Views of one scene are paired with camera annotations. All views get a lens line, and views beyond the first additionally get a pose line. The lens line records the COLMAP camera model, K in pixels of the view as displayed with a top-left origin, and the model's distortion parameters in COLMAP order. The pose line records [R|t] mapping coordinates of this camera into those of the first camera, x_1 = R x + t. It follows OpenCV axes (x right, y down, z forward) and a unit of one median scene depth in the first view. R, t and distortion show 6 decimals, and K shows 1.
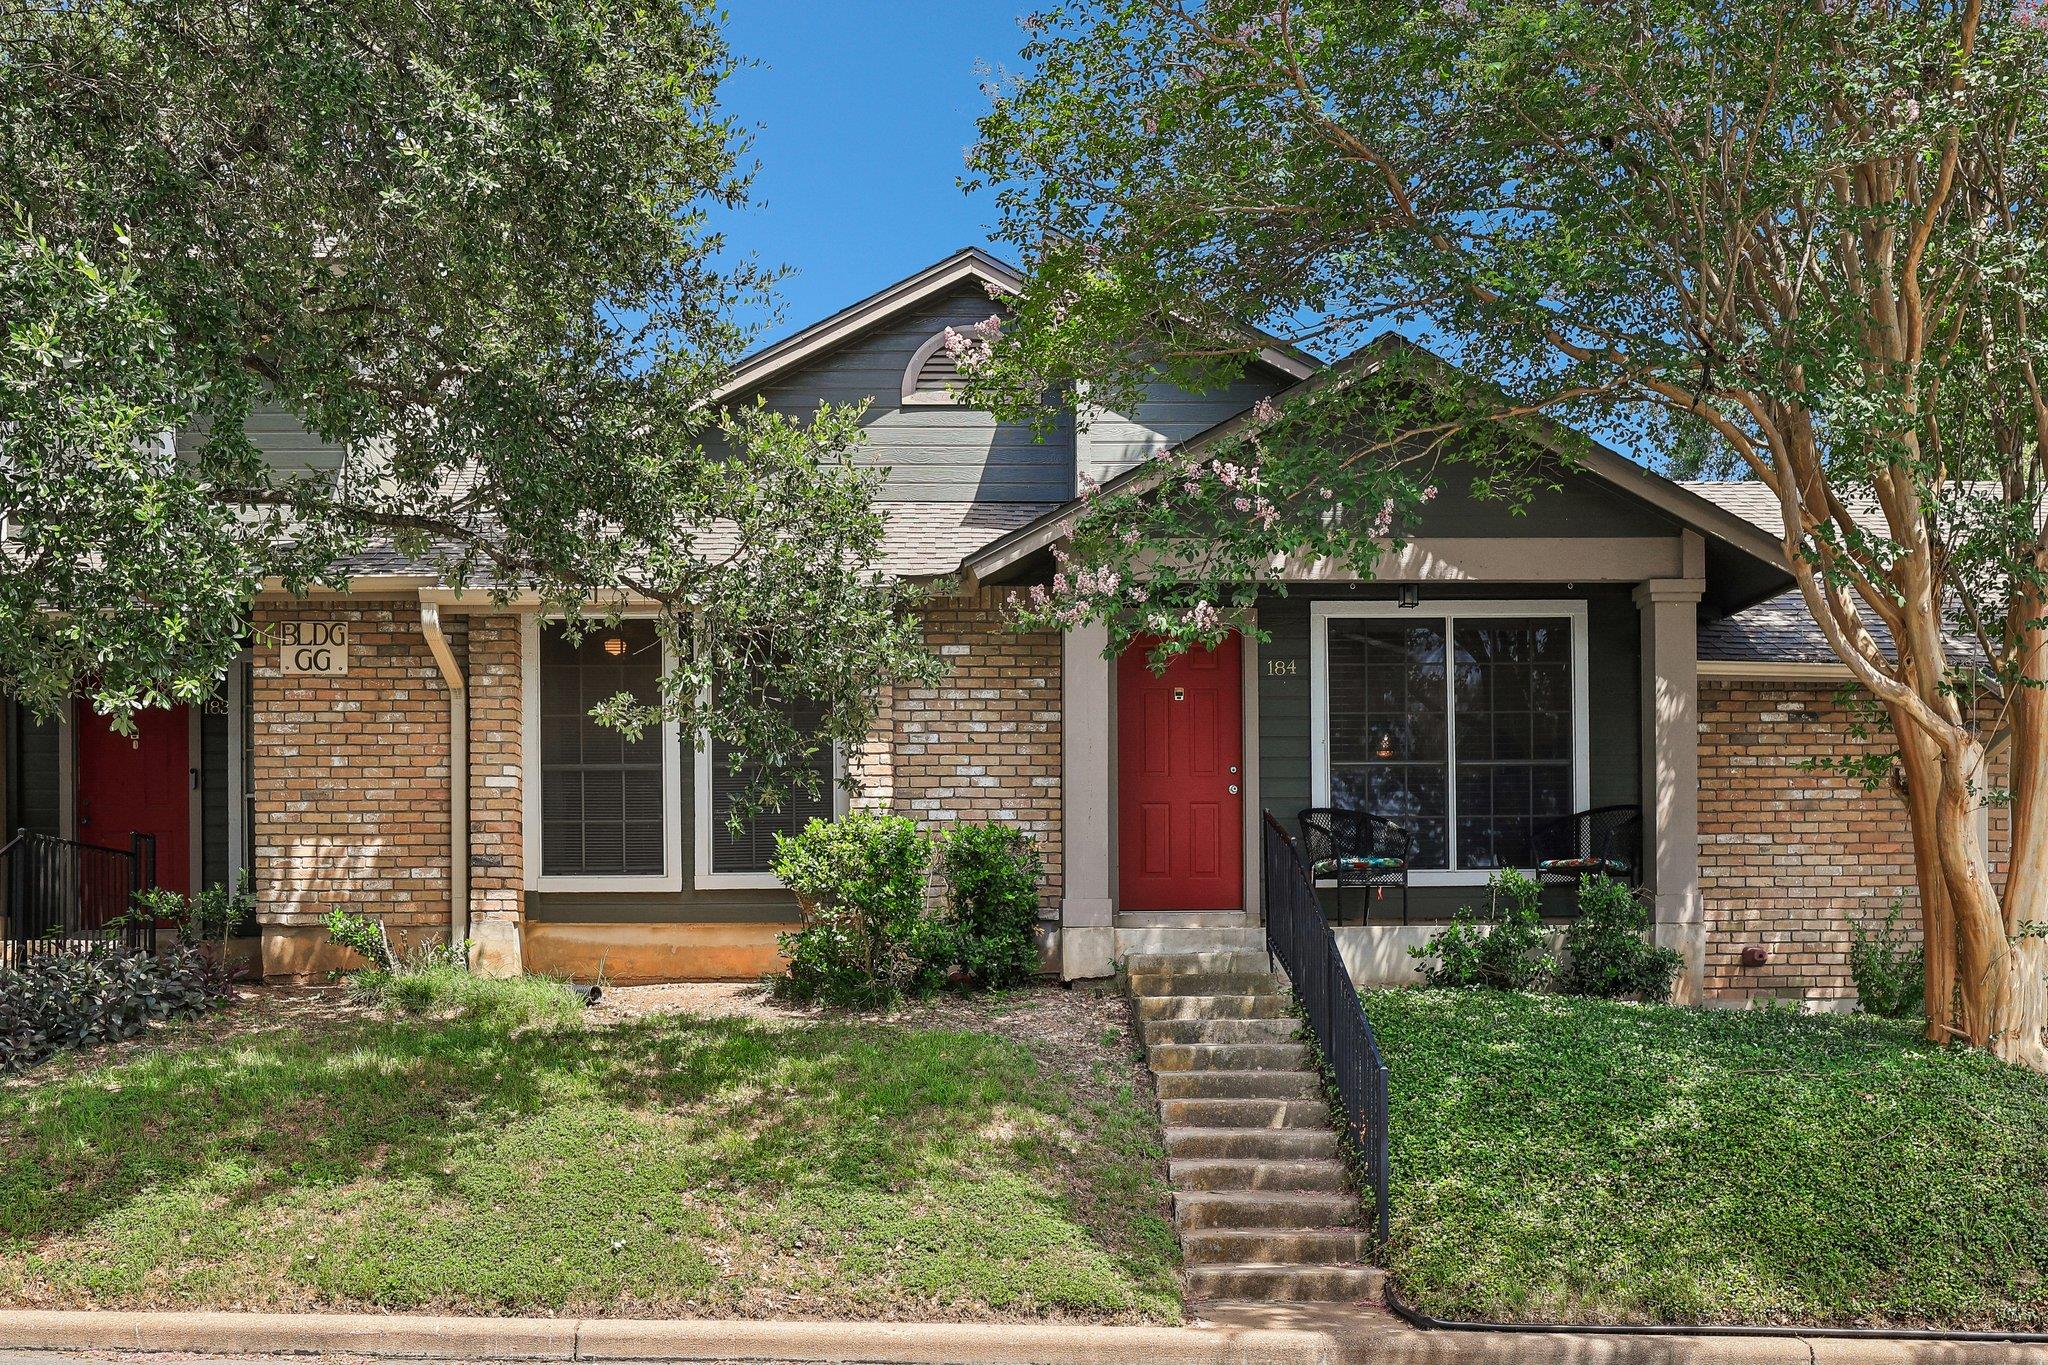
lens RADIAL K [[1941.8, 0, 1023.8], [0, 1941.8, 683.0], [0, 0, 1]] dist [-0.000858, 0.004158]
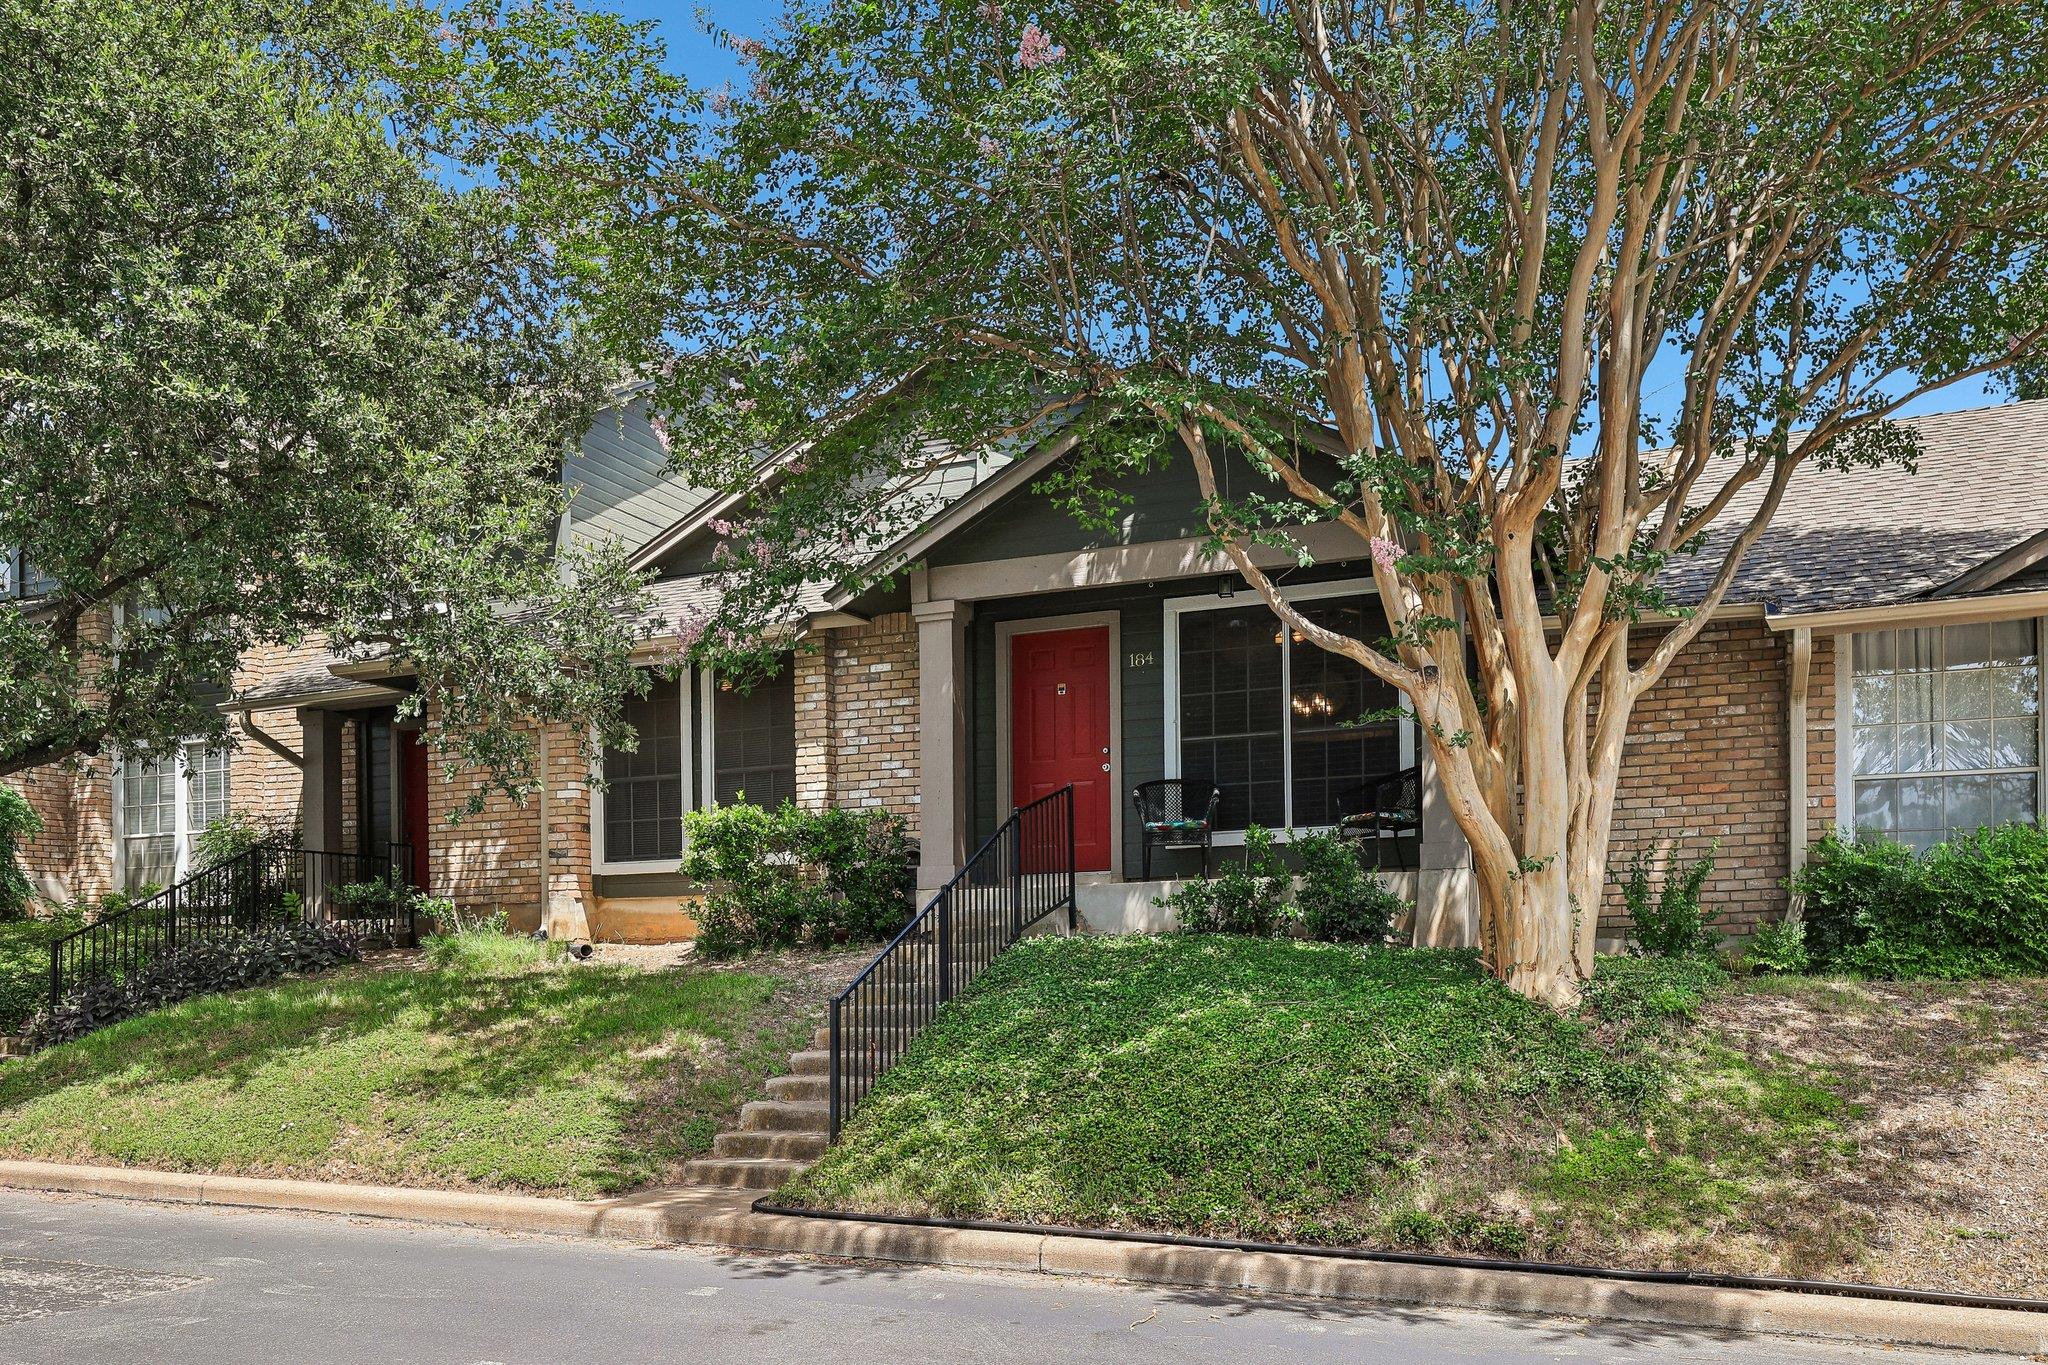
lens RADIAL K [[1651.5, 0, 1027.9], [0, 1651.5, 691.9], [0, 0, 1]] dist [0.003133, -0.004312]
pose [[0.917963, -0.076112, -0.389295, 0.465290], [0.075468, 0.997004, -0.016970, 0.023528], [0.389421, -0.013801, 0.920957, 0.072691]]
